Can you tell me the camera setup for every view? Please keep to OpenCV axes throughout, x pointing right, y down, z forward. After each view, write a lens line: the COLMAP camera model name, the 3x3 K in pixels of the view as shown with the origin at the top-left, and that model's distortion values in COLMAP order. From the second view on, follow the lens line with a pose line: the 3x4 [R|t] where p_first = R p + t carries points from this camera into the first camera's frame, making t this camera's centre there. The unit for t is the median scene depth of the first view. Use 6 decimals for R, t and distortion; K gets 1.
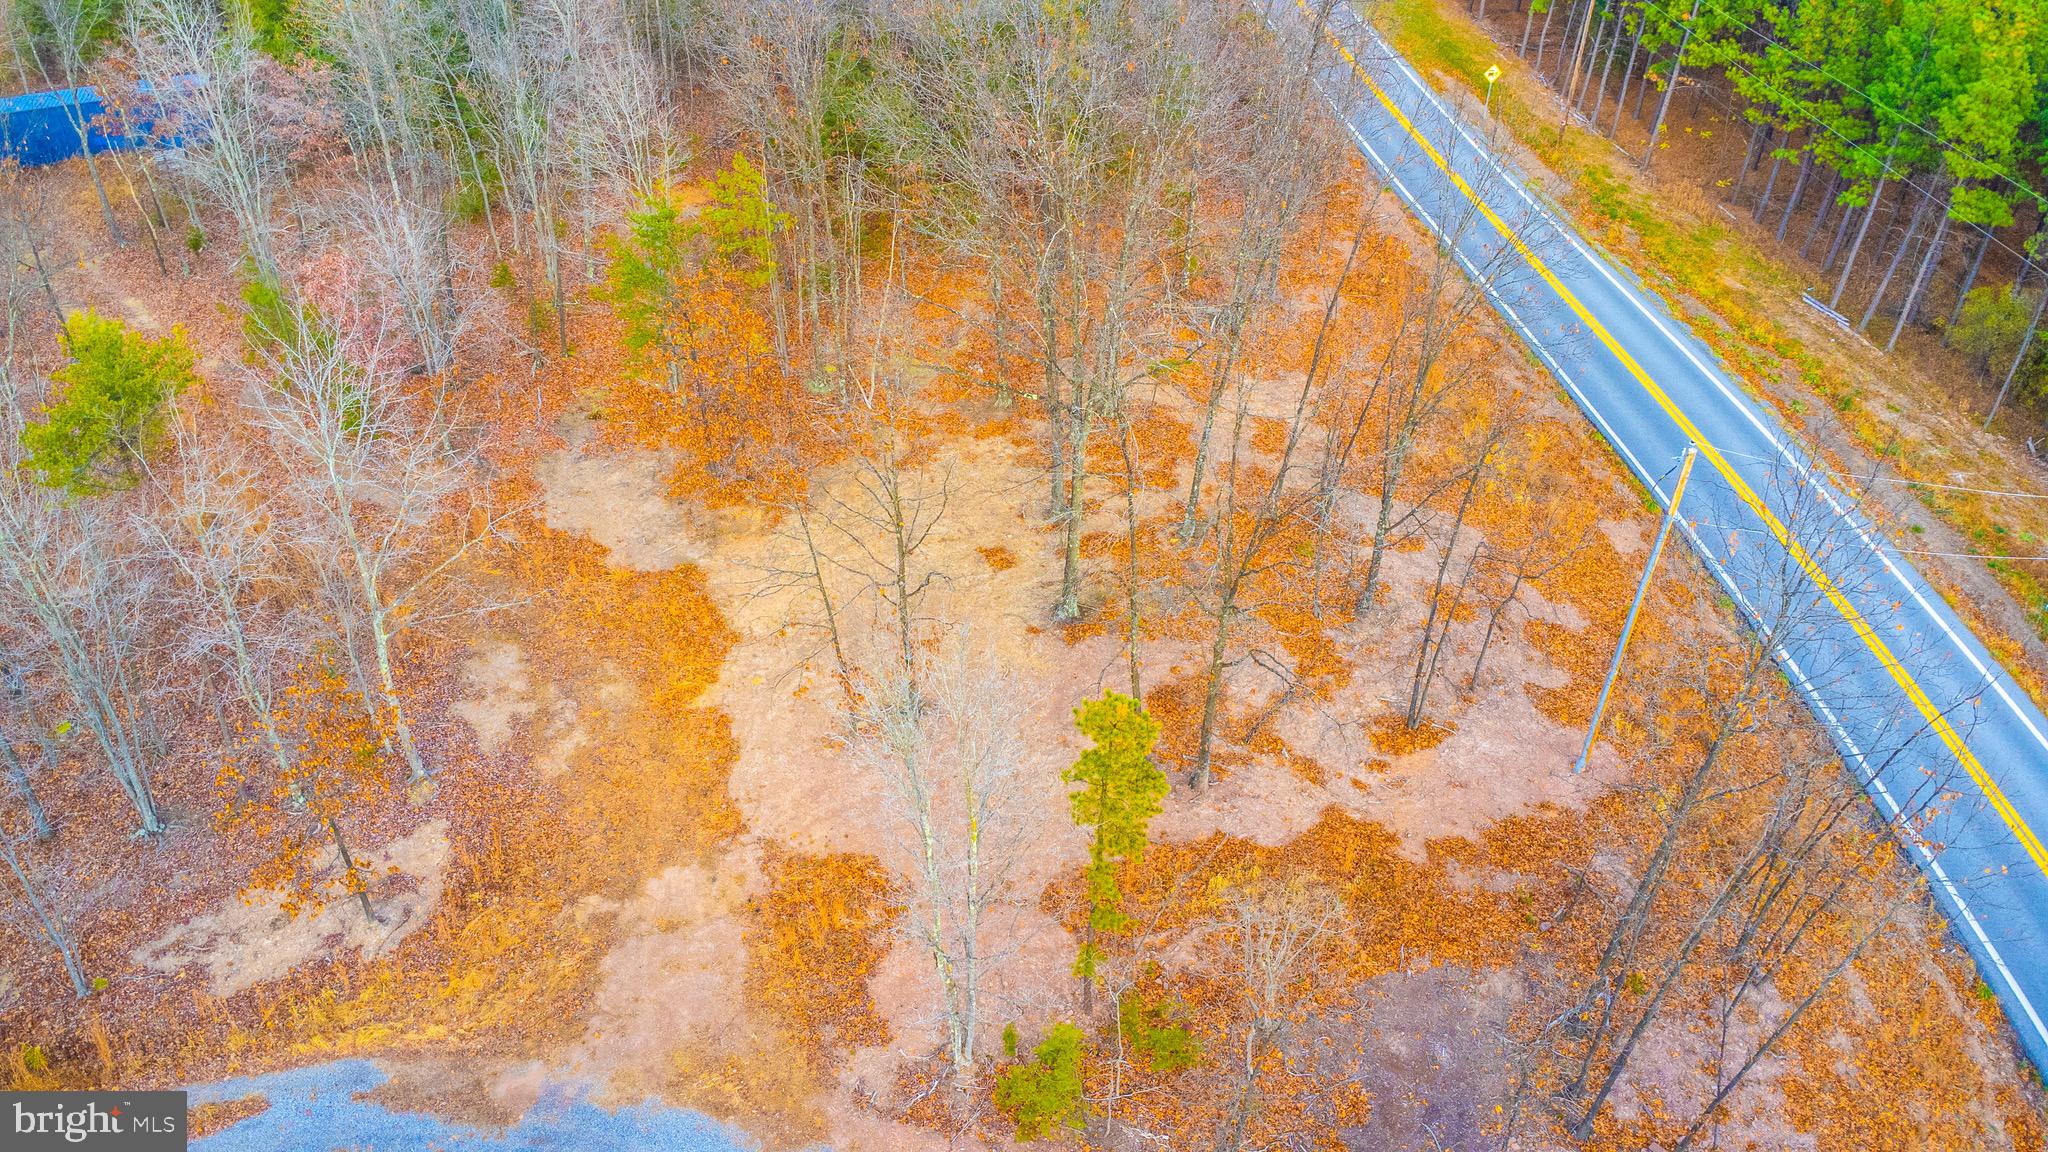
lens RADIAL K [[1470.8, 0, 1023.2], [0, 1470.8, 573.7], [0, 0, 1]] dist [0.009174, 0.000797]
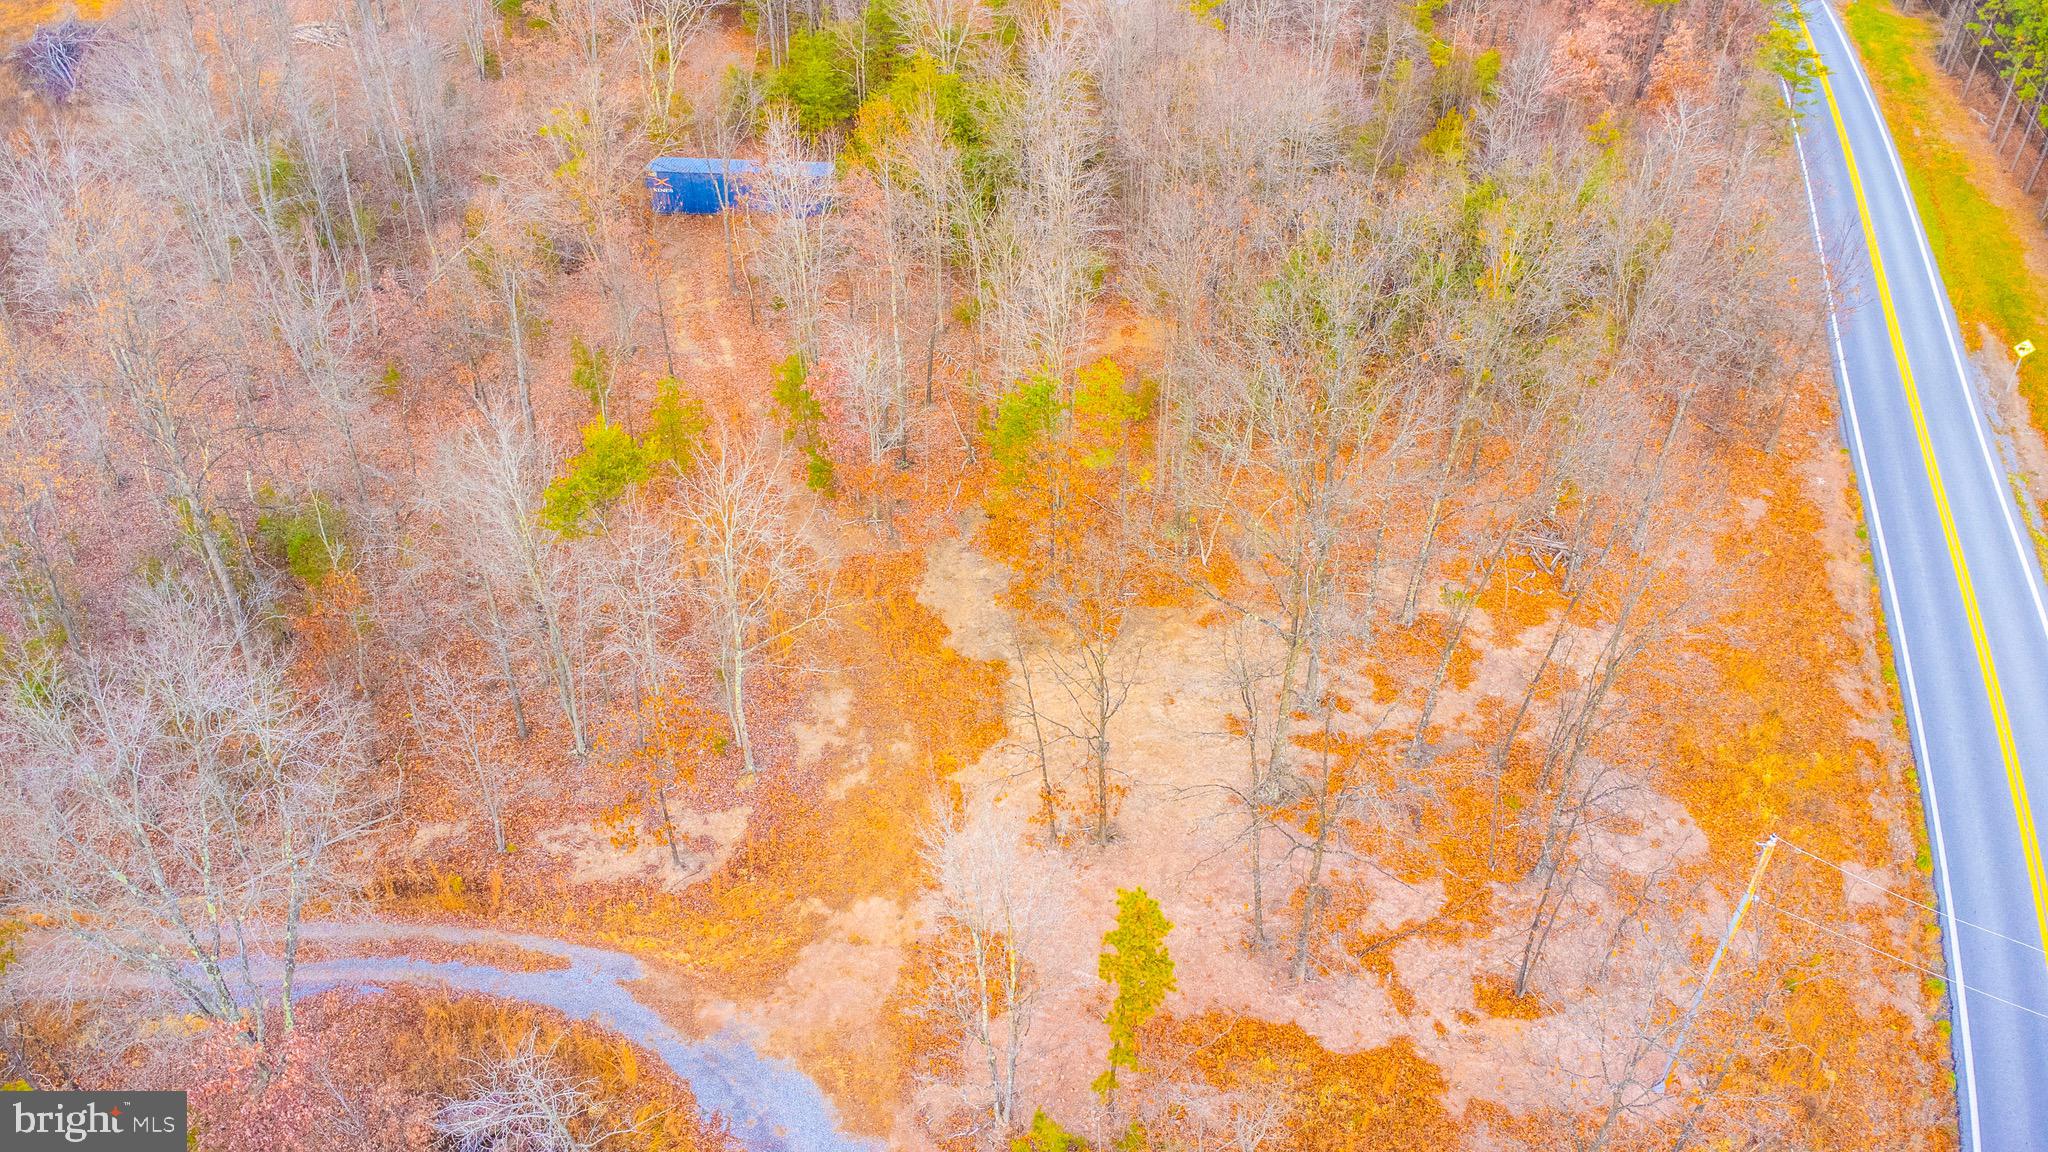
lens RADIAL K [[1470.8, 0, 1024.5], [0, 1470.8, 577.5], [0, 0, 1]] dist [0.009174, 0.000797]
pose [[0.894868, 0.250891, -0.369140, 0.282816], [-0.255404, 0.966108, 0.037479, -0.154425], [0.366032, 0.060741, 0.928618, -0.184571]]
